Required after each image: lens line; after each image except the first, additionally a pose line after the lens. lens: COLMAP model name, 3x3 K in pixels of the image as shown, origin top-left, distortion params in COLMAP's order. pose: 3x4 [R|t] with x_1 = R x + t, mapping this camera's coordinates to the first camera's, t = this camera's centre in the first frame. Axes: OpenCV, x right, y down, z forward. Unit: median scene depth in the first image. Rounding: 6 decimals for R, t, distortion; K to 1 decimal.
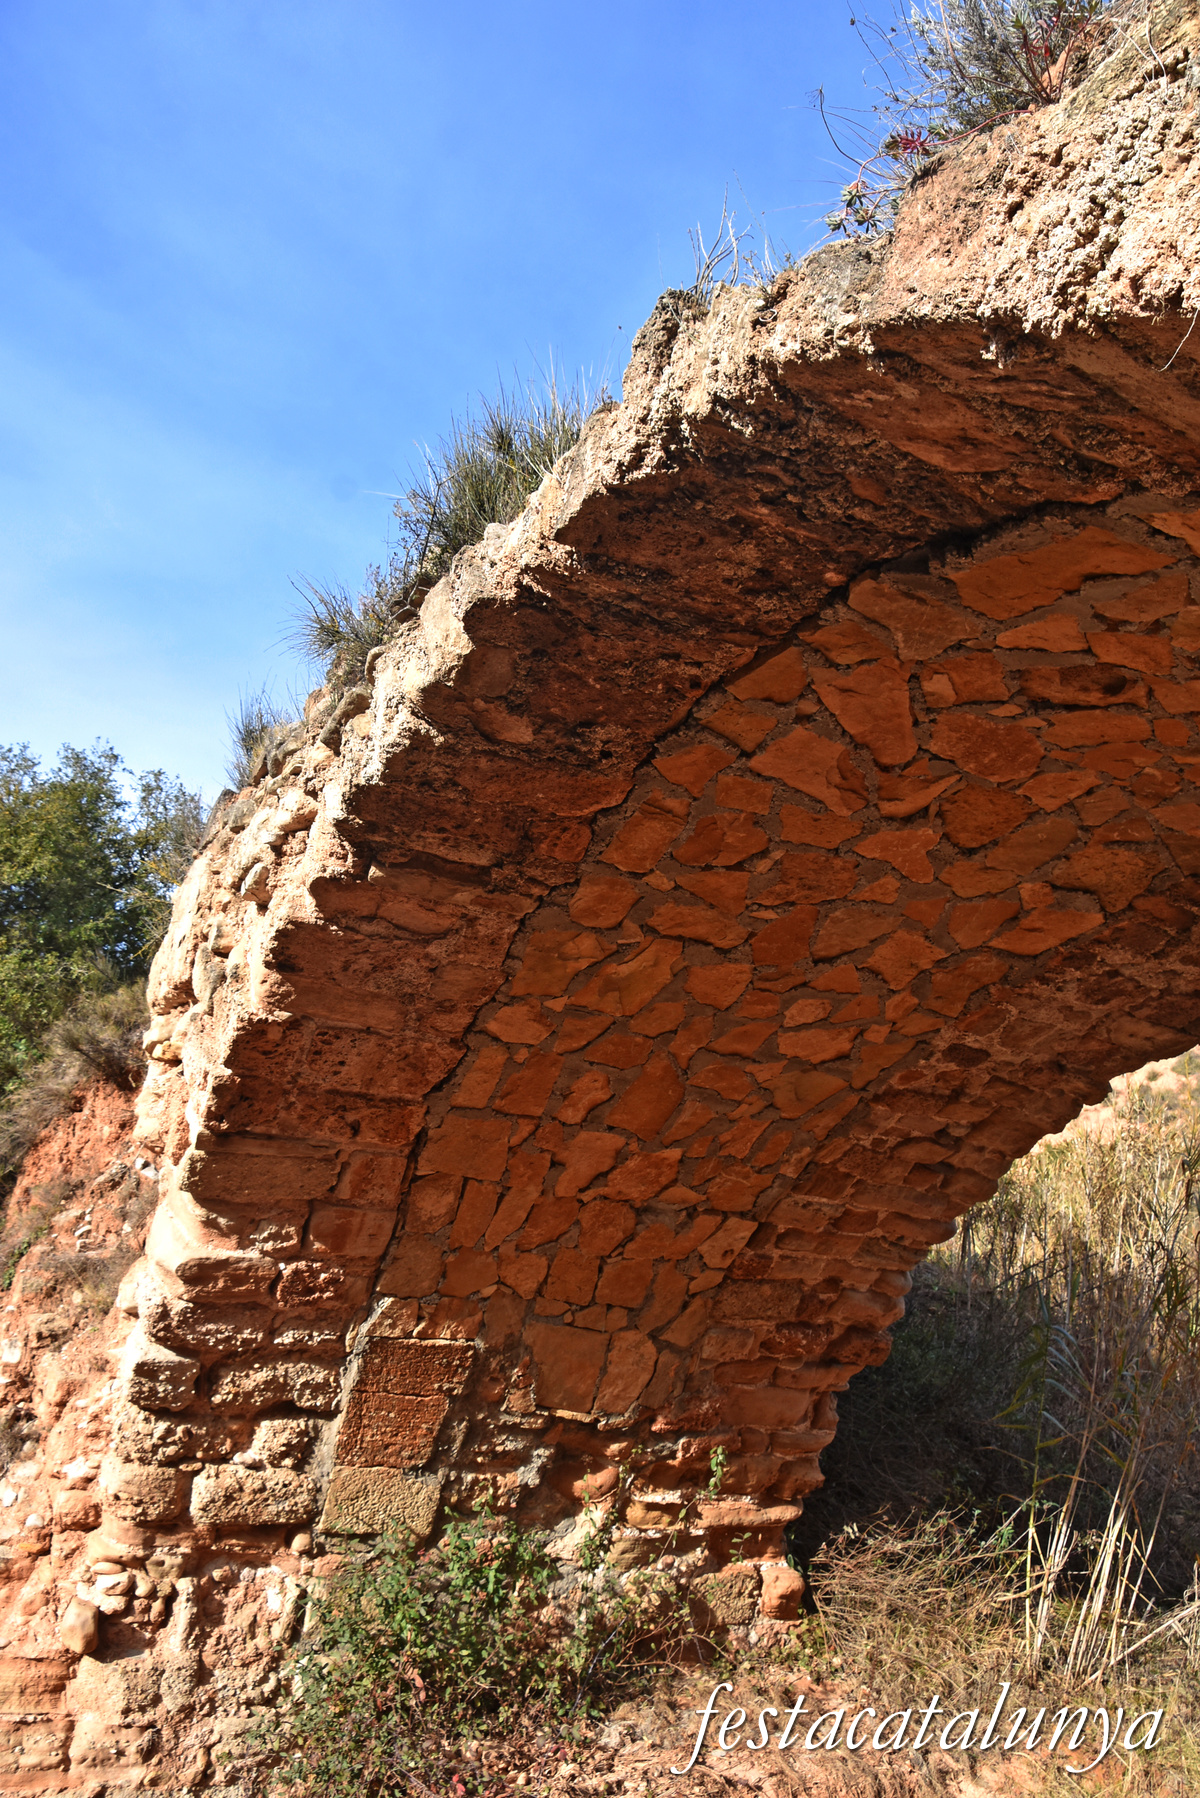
lens RADIAL K [[1418.5, 0, 587.9], [0, 1418.5, 955.5], [0, 0, 1]] dist [-0.142827, 0.095304]
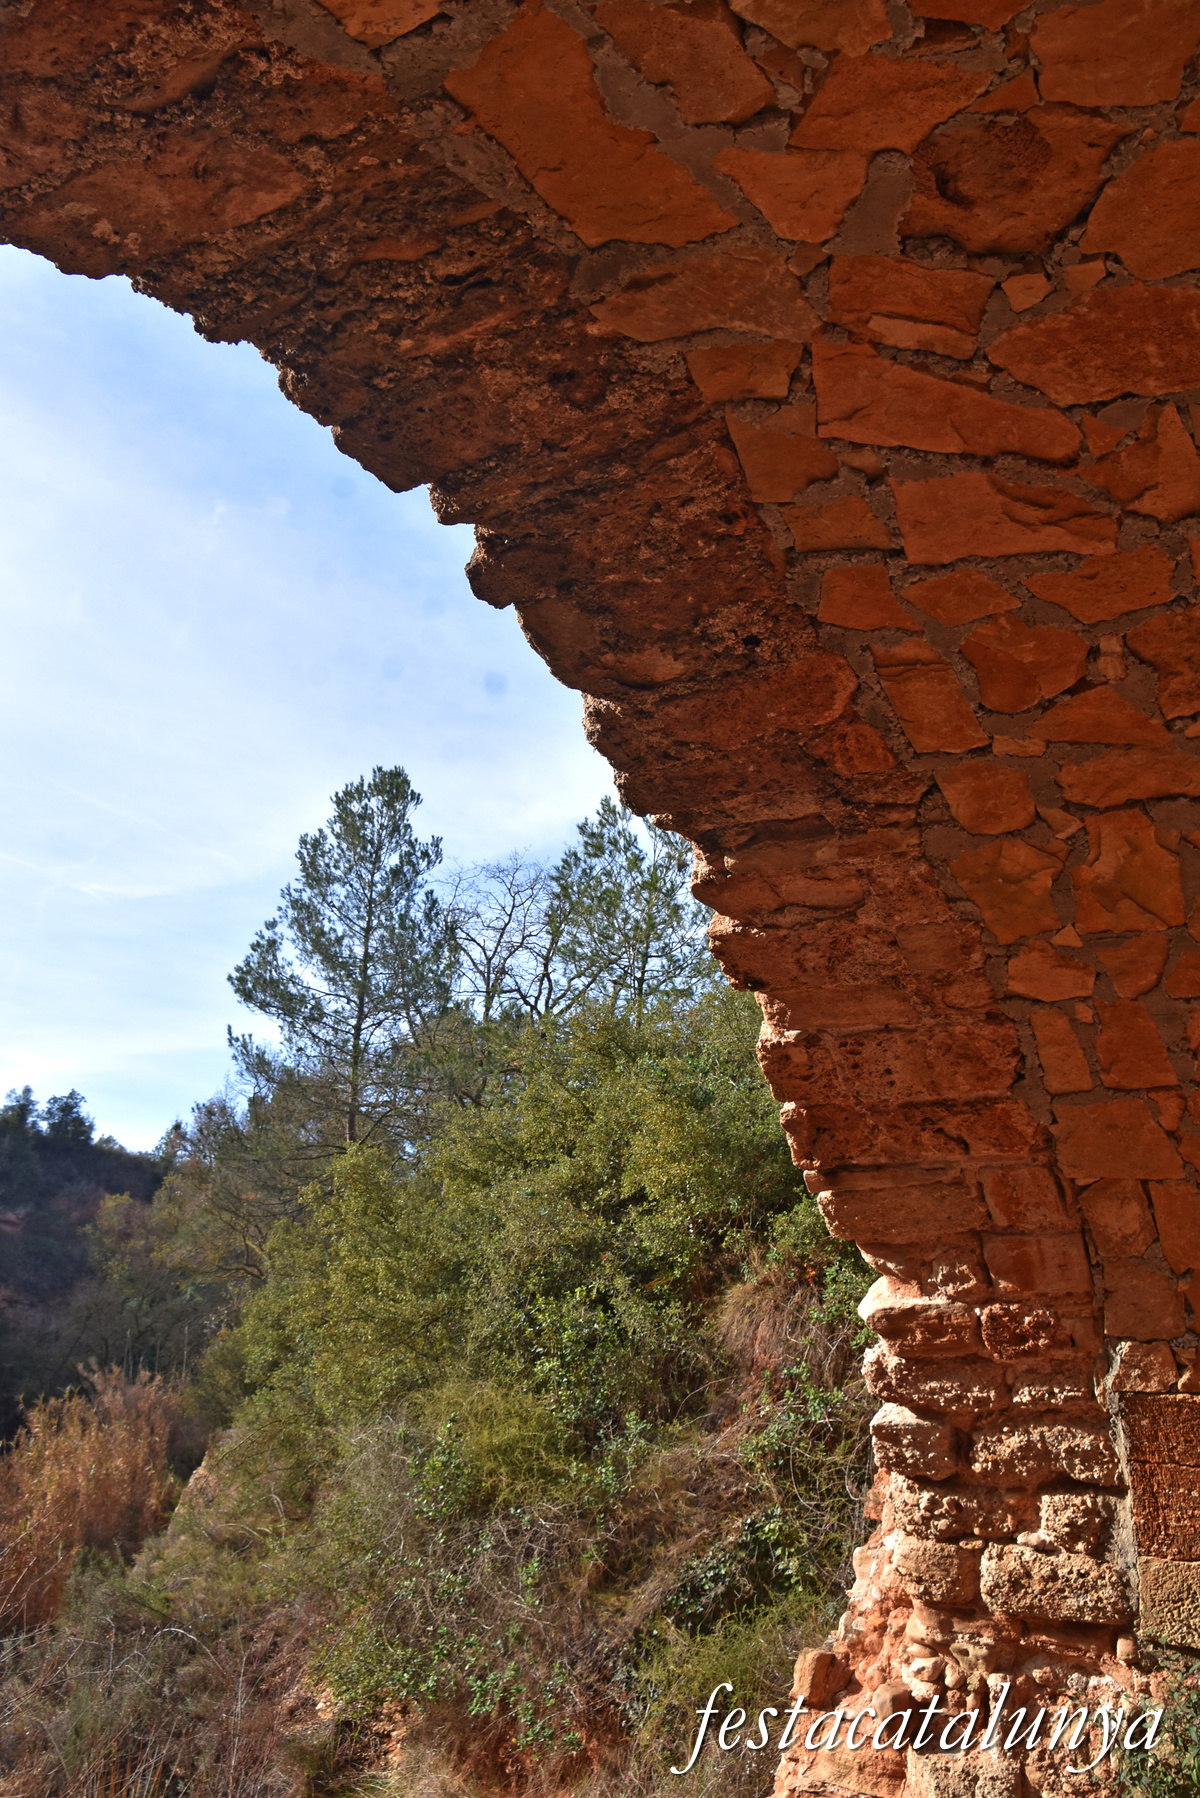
lens RADIAL K [[1418.5, 0, 587.9], [0, 1418.5, 955.5], [0, 0, 1]] dist [-0.142827, 0.095304]
pose [[0.484463, -0.264035, -0.834015, 0.434426], [0.203098, 0.961263, -0.186345, 0.119073], [0.850909, -0.079109, 0.519322, 0.356078]]
